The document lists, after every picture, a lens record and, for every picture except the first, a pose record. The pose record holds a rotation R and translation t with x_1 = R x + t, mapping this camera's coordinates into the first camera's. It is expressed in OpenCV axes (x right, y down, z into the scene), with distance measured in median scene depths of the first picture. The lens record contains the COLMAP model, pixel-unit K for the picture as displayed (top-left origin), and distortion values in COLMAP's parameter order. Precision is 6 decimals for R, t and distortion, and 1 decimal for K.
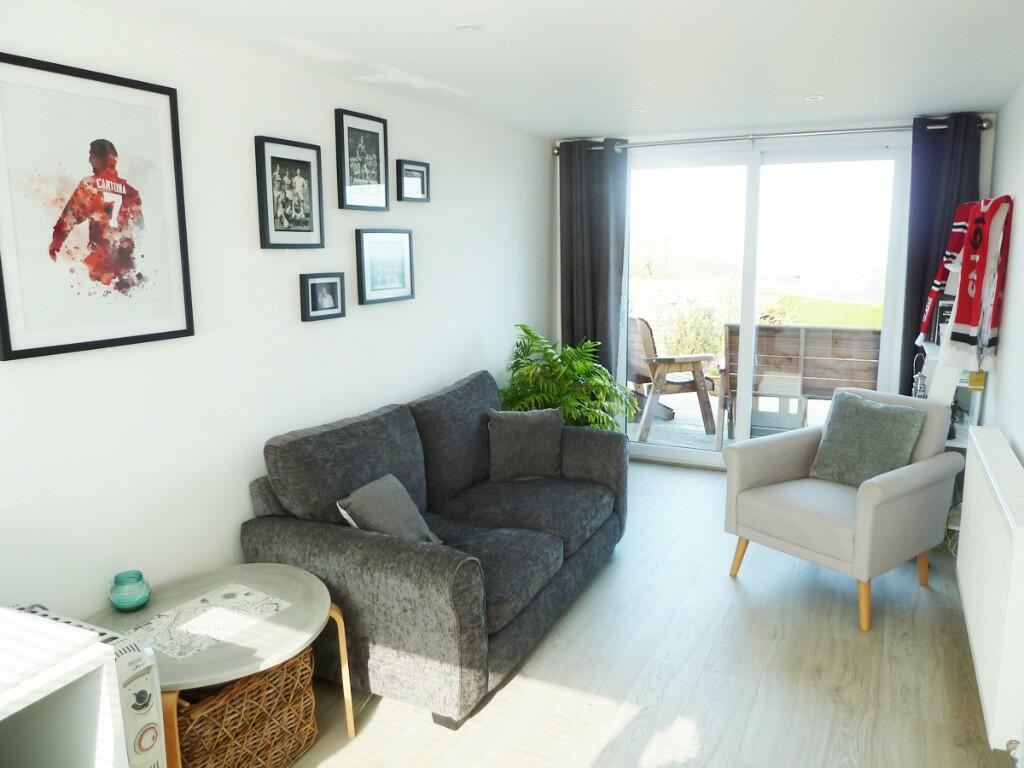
lens RADIAL K [[761.8, 0, 513.8], [0, 761.8, 384.1], [0, 0, 1]] dist [-0.023613, -0.003271]
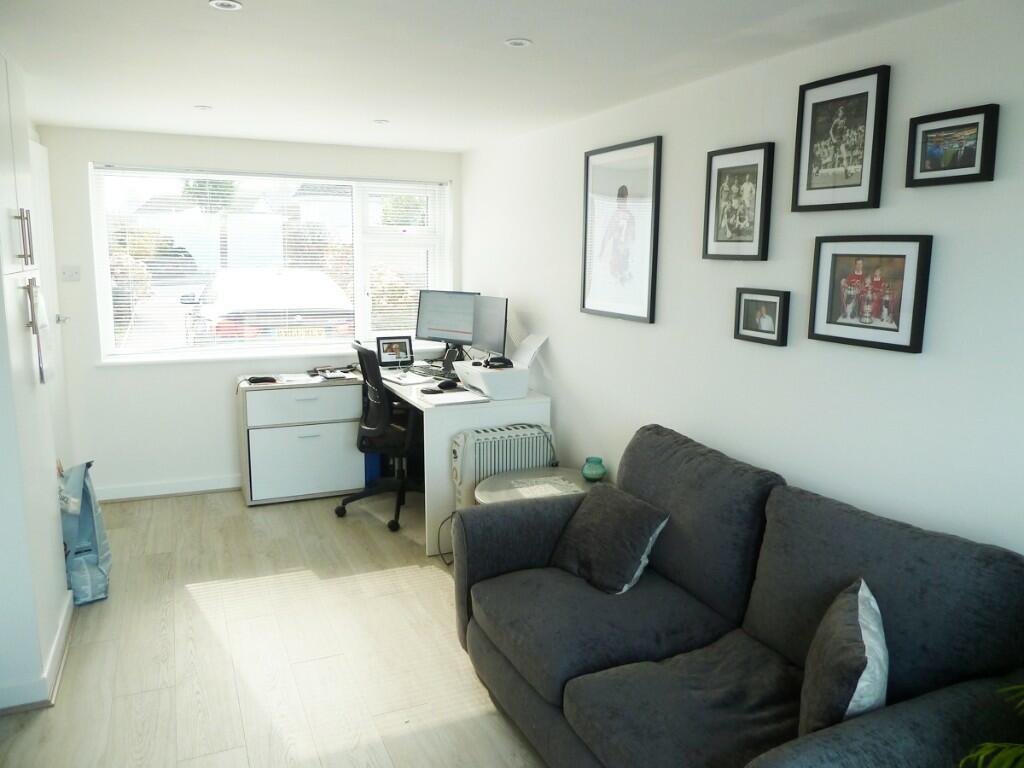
lens RADIAL K [[761.8, 0, 513.4], [0, 761.8, 382.9], [0, 0, 1]] dist [-0.023613, -0.003271]
pose [[-0.641371, 0.125118, -0.756960, 0.637393], [-0.150557, 0.946906, 0.284080, -0.264875], [0.752313, 0.296166, -0.588481, 1.417295]]
